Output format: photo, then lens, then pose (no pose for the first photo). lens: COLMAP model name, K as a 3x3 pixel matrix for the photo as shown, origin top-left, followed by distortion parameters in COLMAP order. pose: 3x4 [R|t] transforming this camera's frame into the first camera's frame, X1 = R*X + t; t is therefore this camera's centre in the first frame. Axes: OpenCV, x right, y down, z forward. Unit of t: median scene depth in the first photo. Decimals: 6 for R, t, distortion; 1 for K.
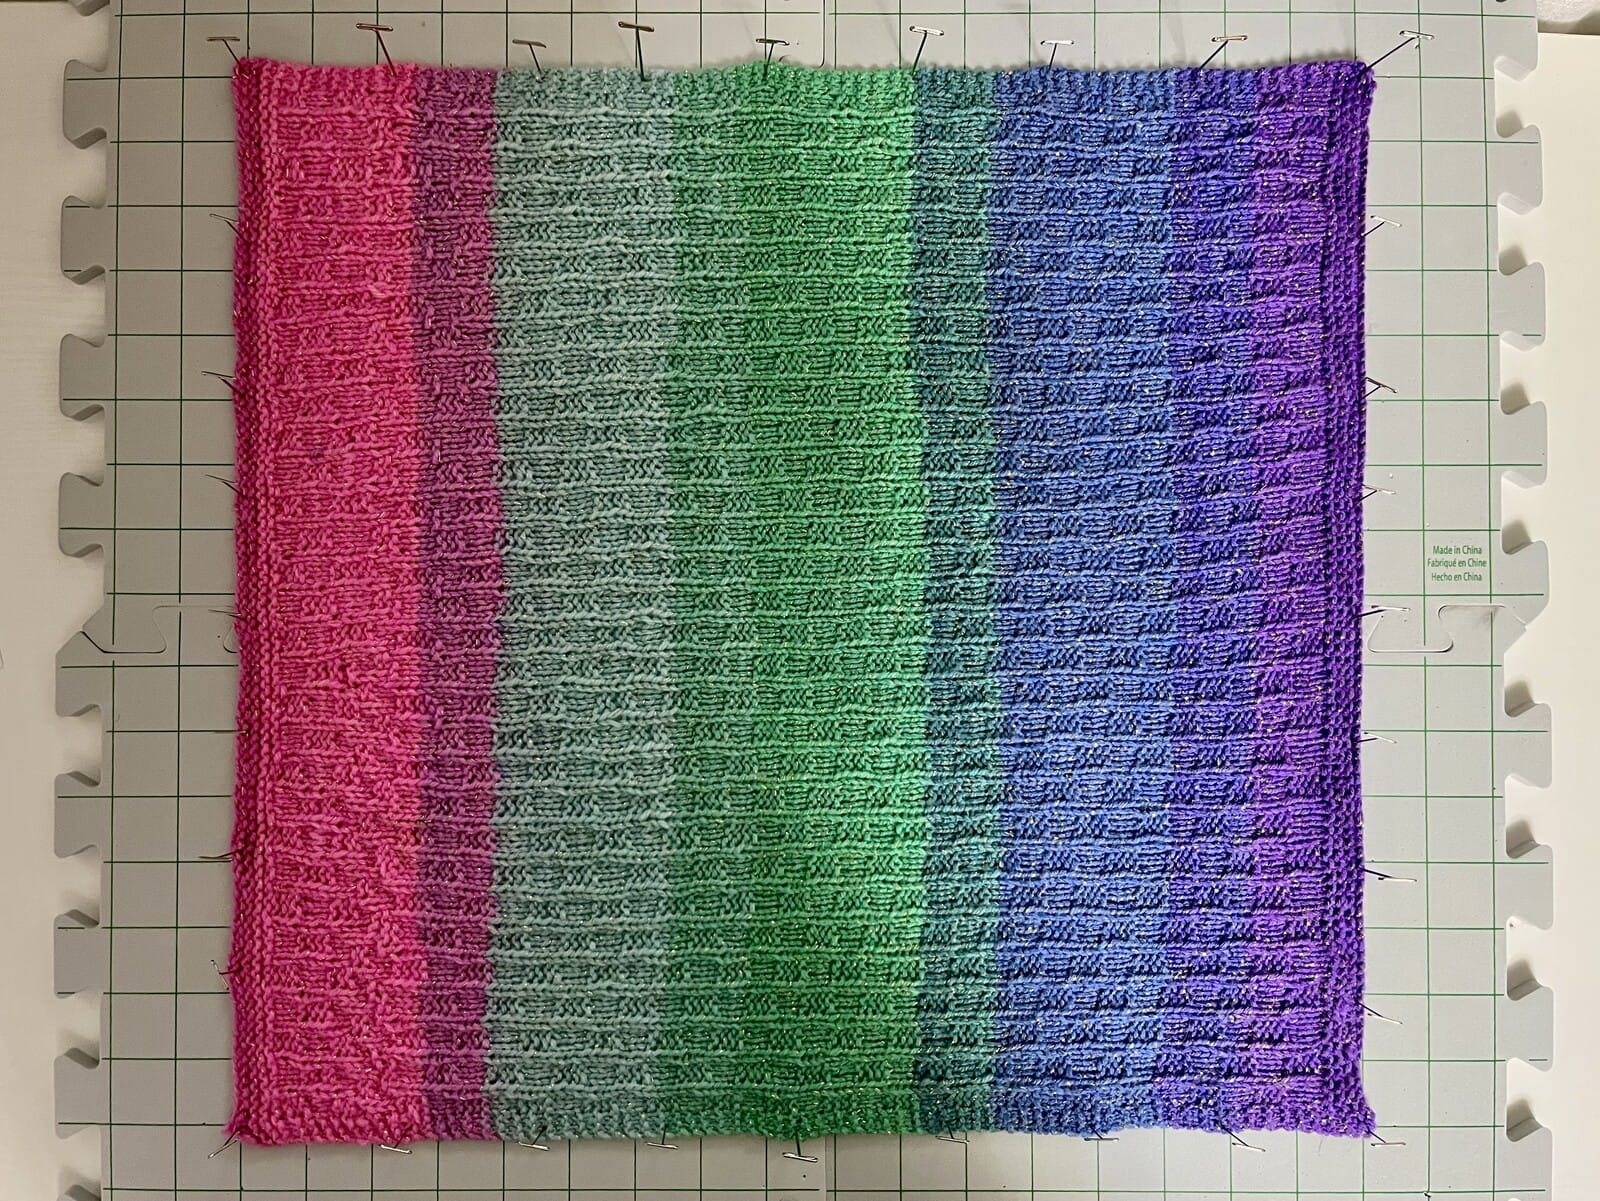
lens RADIAL K [[1209.8, 0, 778.4], [0, 1209.8, 670.1], [0, 0, 1]] dist [0.006684, -0.027648]
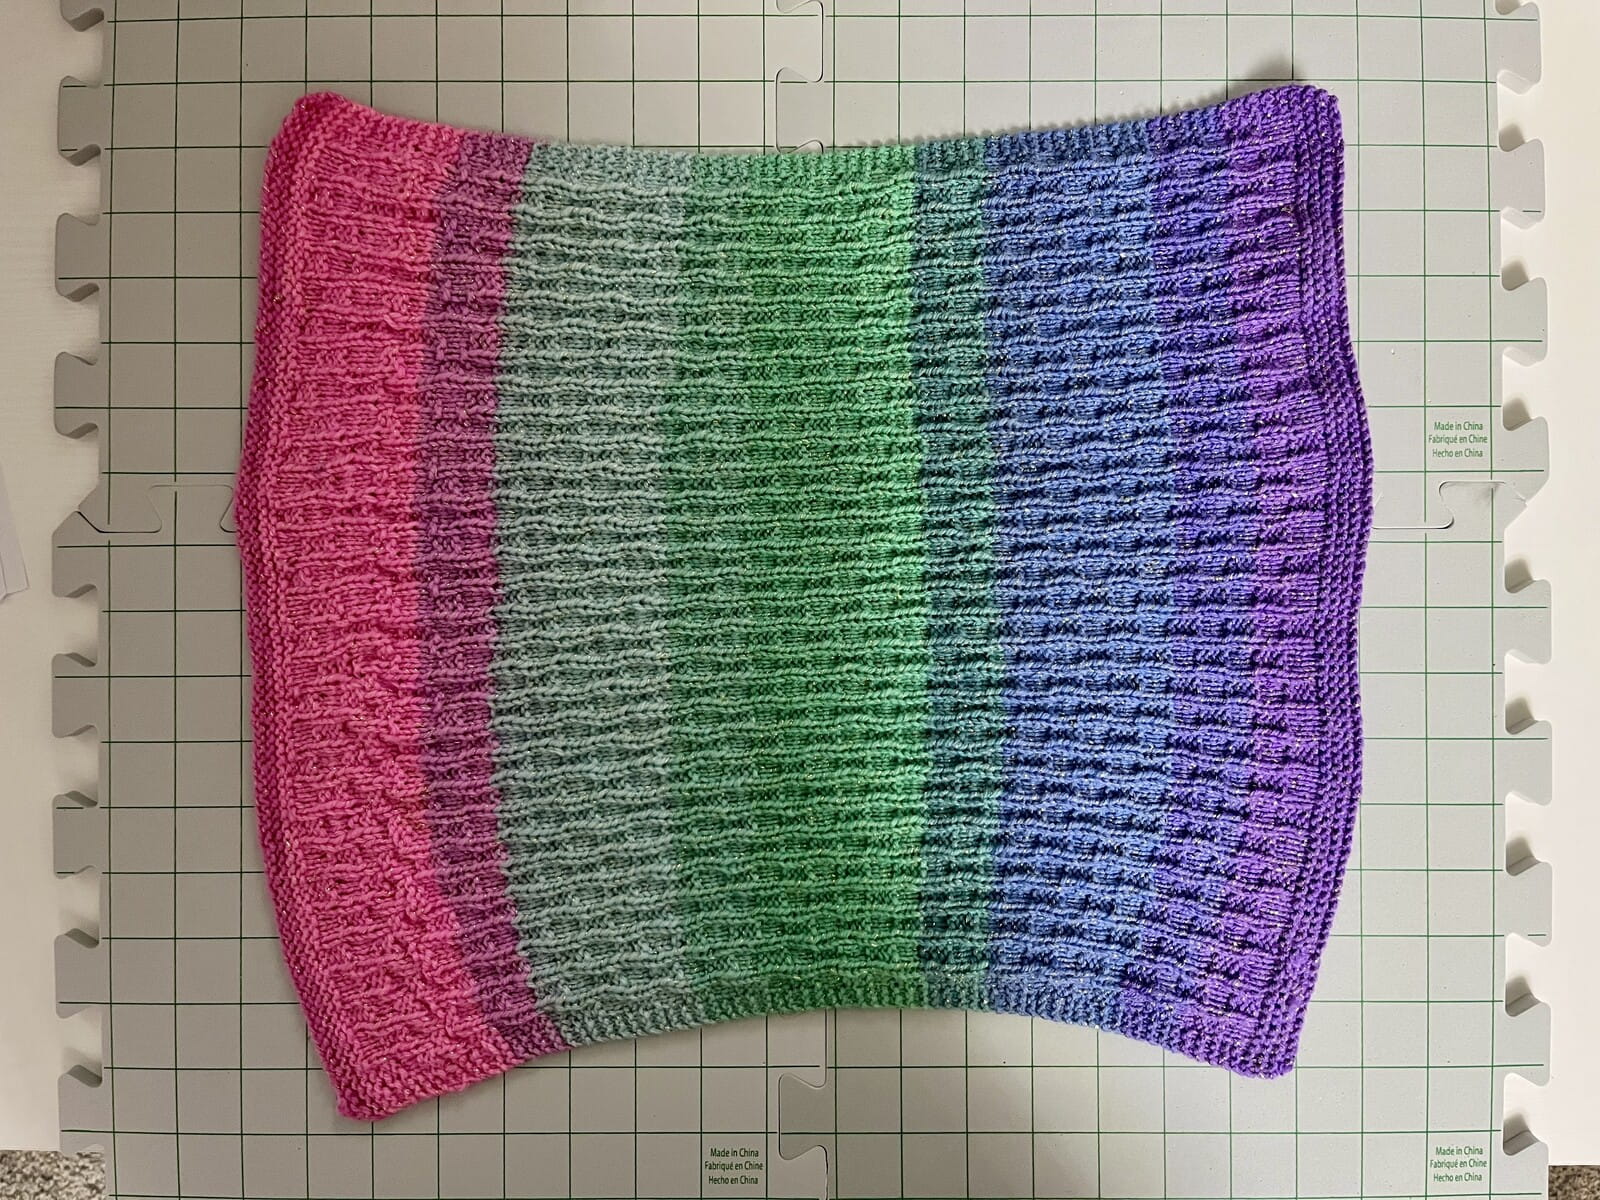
lens RADIAL K [[1209.8, 0, 780.8], [0, 1209.8, 741.2], [0, 0, 1]] dist [0.006684, -0.027648]
pose [[0.999993, -0.002685, 0.002568, -0.000220], [0.002646, 0.999881, 0.015180, 0.127843], [-0.002609, -0.015173, 0.999881, 0.000323]]
